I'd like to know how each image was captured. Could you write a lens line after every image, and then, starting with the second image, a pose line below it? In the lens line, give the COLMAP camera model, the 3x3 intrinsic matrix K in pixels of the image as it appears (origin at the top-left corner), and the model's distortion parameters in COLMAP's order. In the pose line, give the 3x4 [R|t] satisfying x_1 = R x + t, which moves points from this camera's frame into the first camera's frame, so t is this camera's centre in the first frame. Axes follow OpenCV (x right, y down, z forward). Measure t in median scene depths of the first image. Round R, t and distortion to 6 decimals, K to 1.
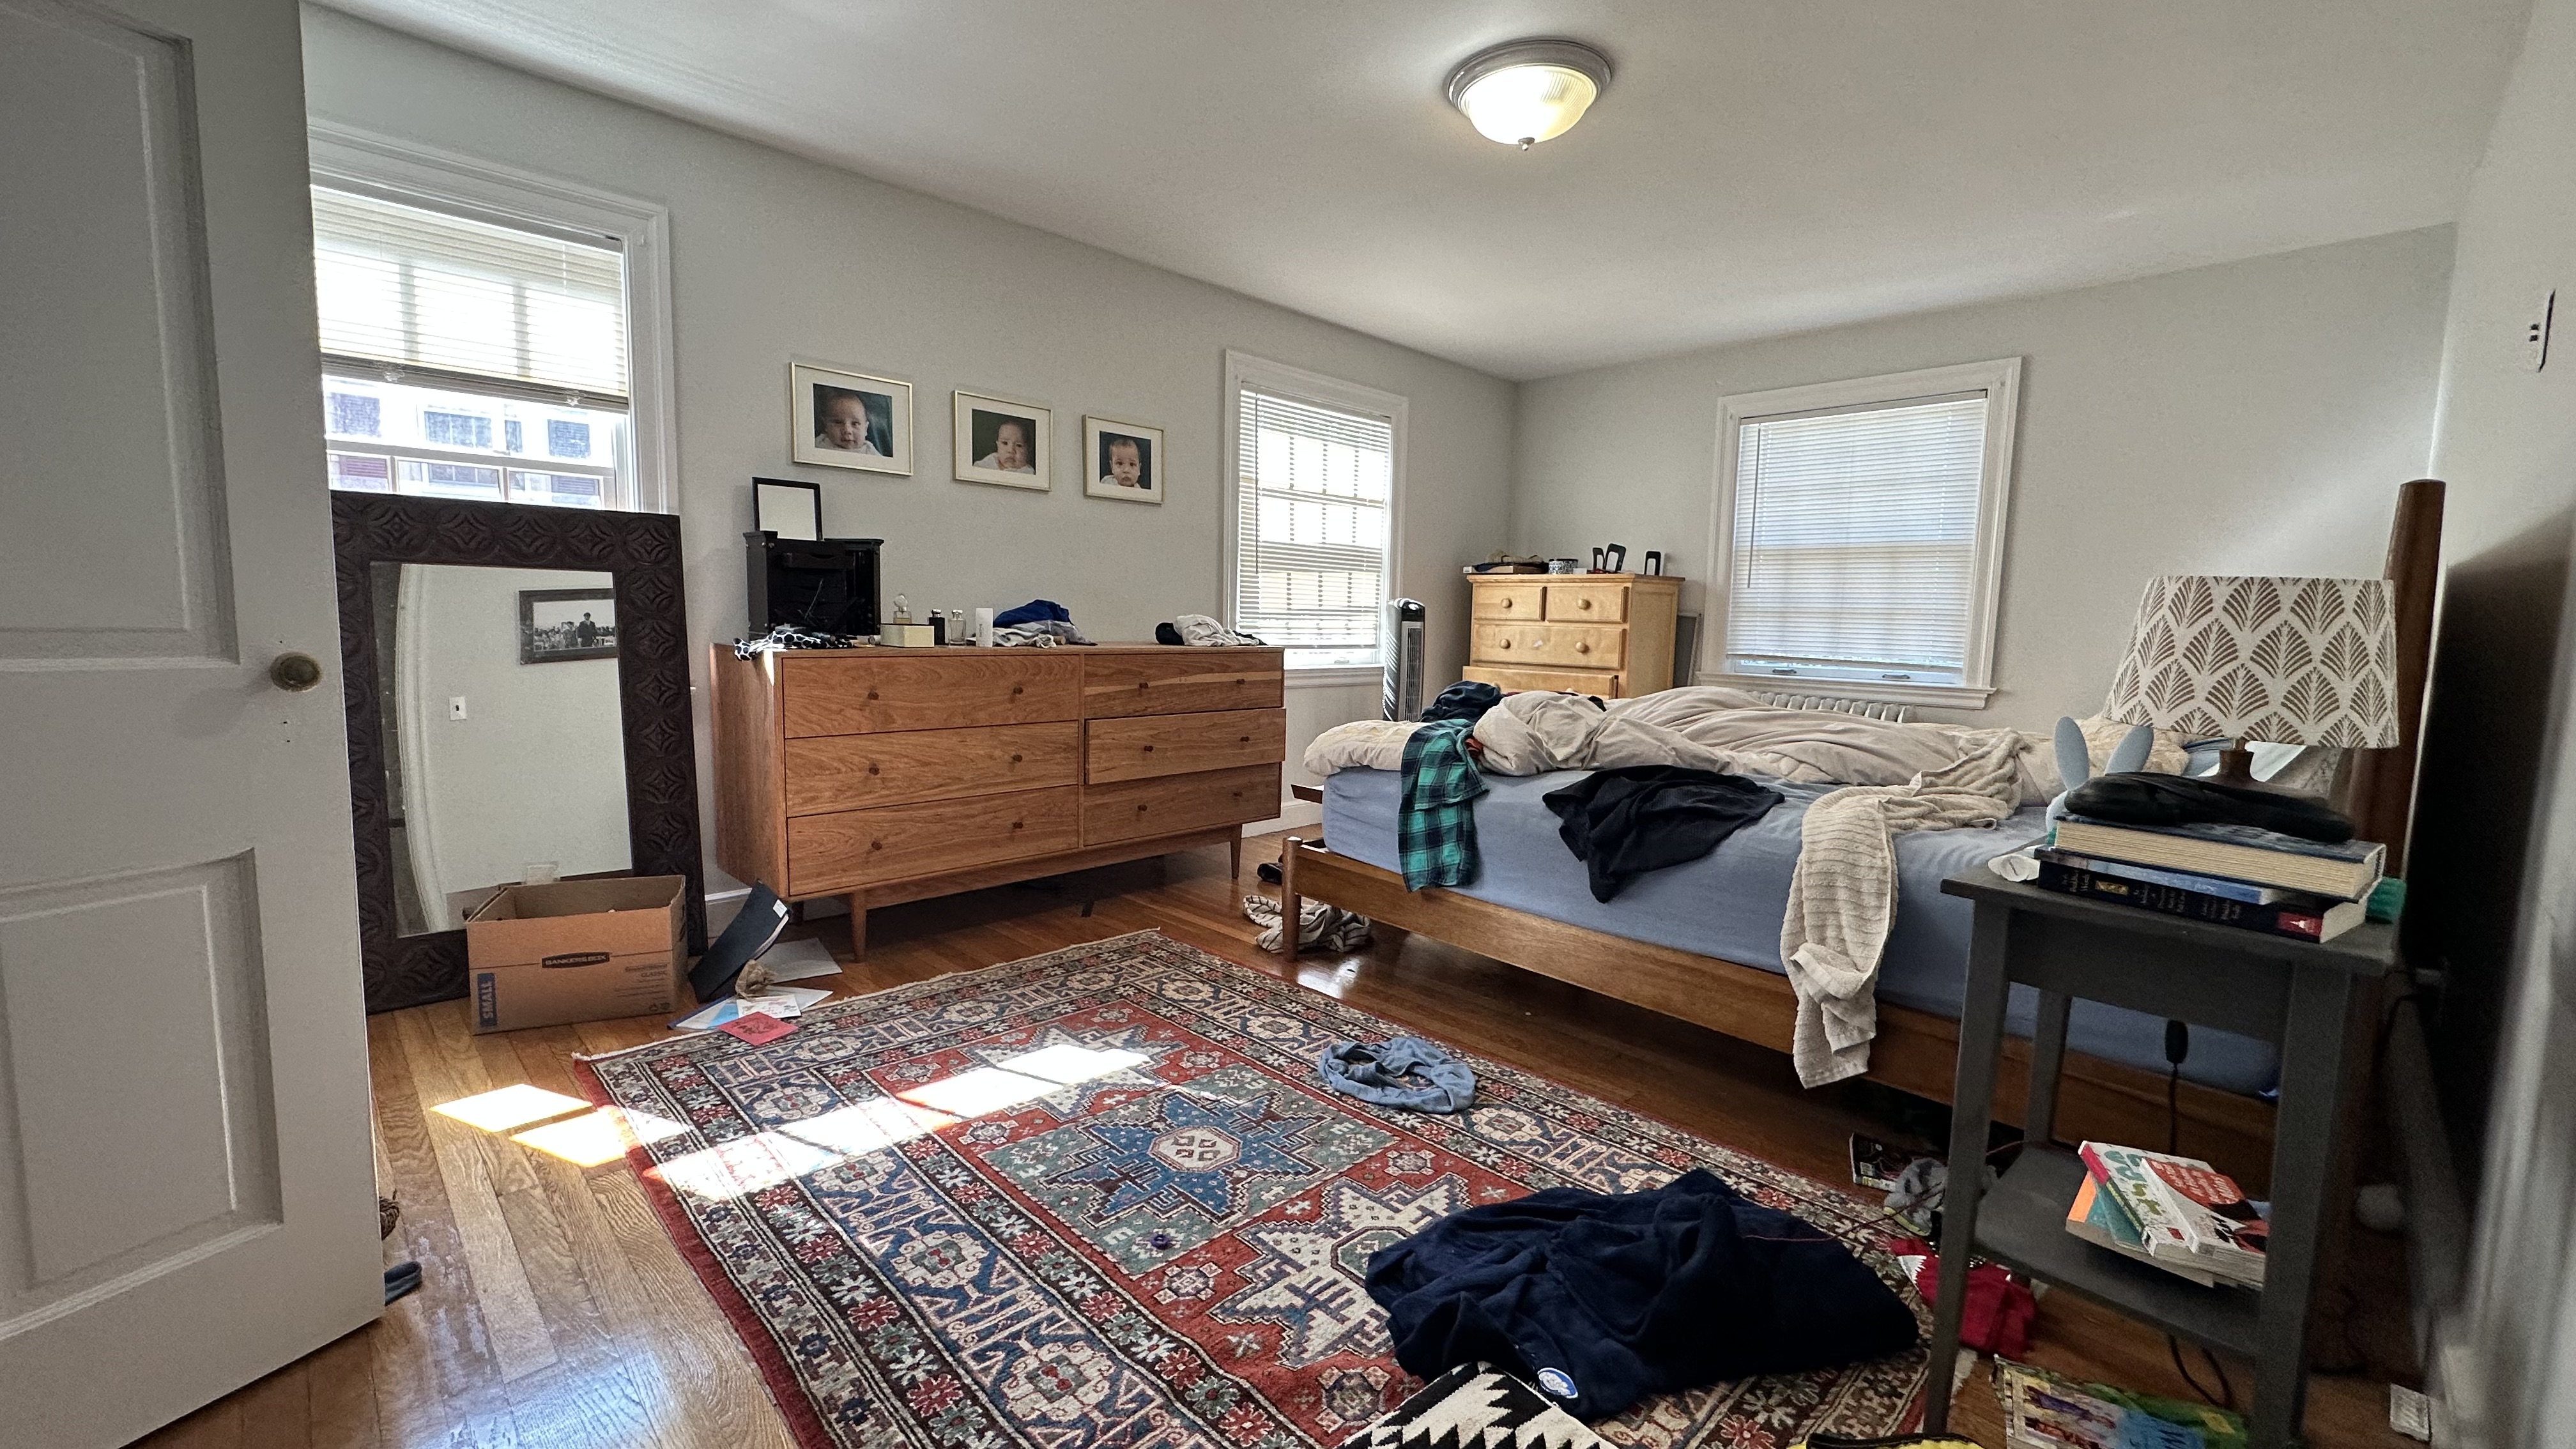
lens RADIAL K [[1027.7, 0, 1283.9], [0, 1027.7, 725.5], [0, 0, 1]] dist [-0.003403, 0.000032]
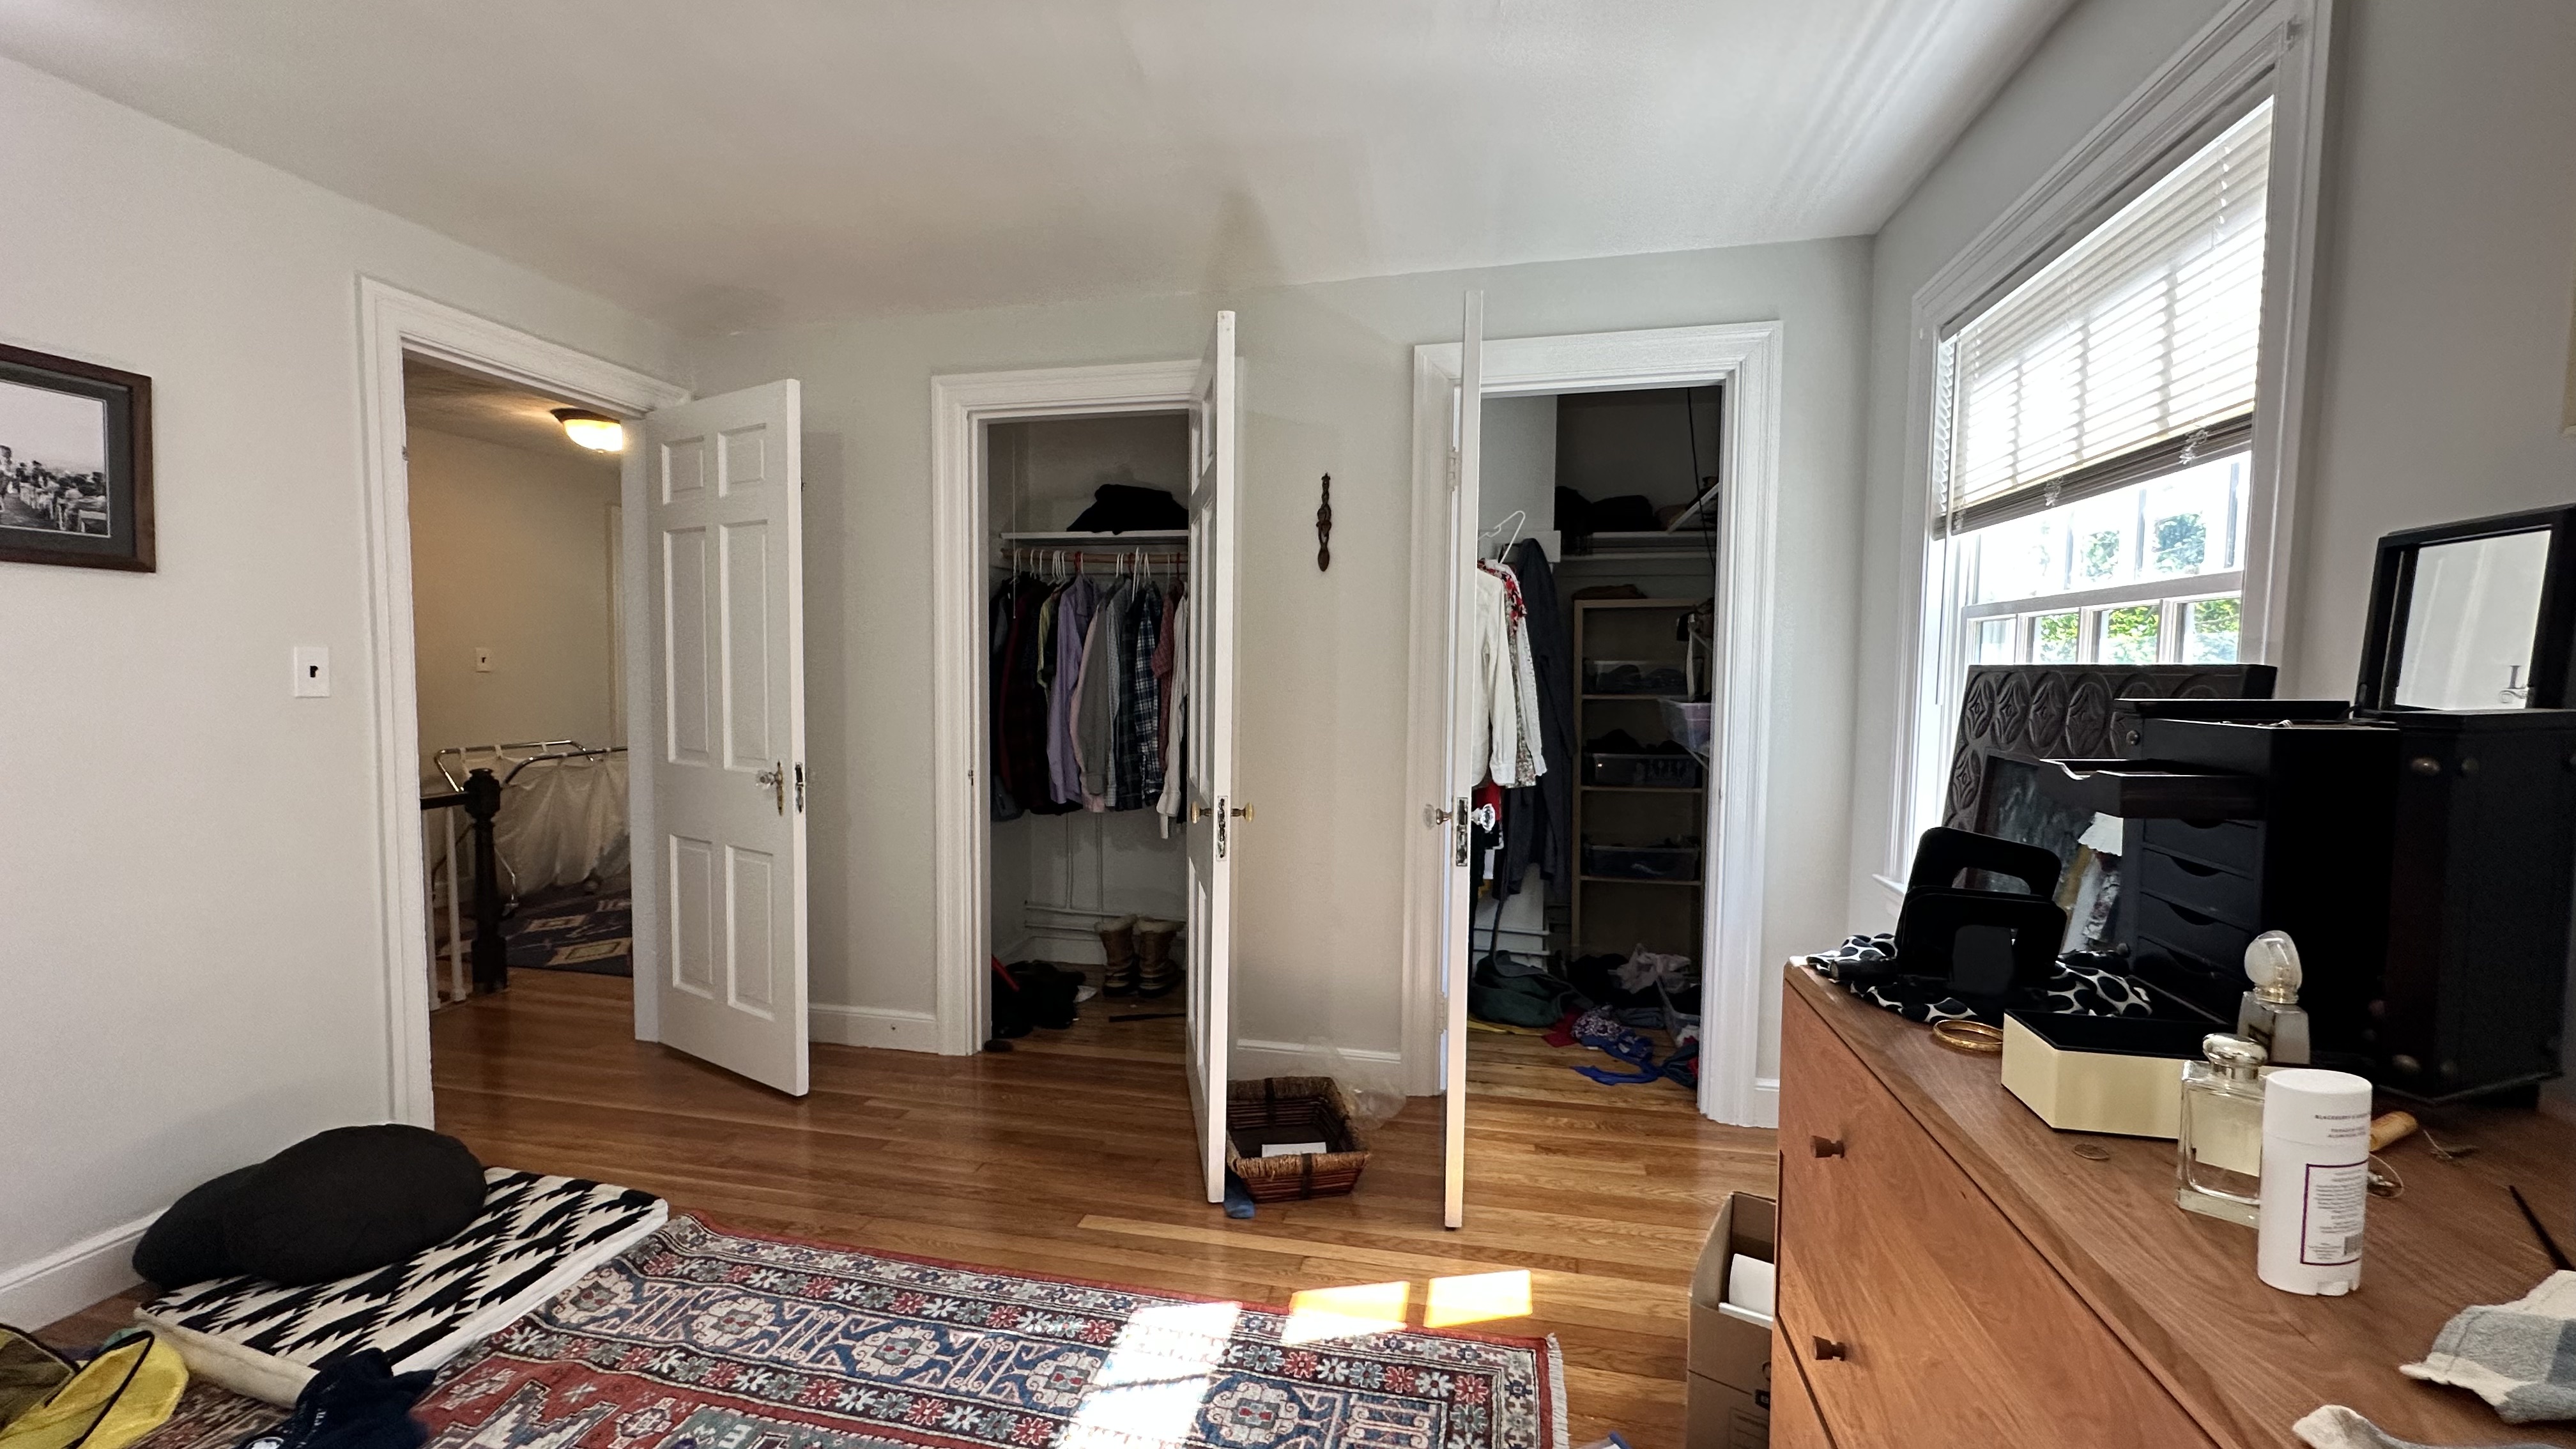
lens RADIAL K [[1027.7, 0, 1283.9], [0, 1027.7, 725.5], [0, 0, 1]] dist [-0.003403, 0.000032]
pose [[-0.837064, 0.003252, -0.547096, -0.062789], [-0.082562, 0.987780, 0.132192, -0.347431], [0.540840, 0.155822, -0.826566, 1.944316]]
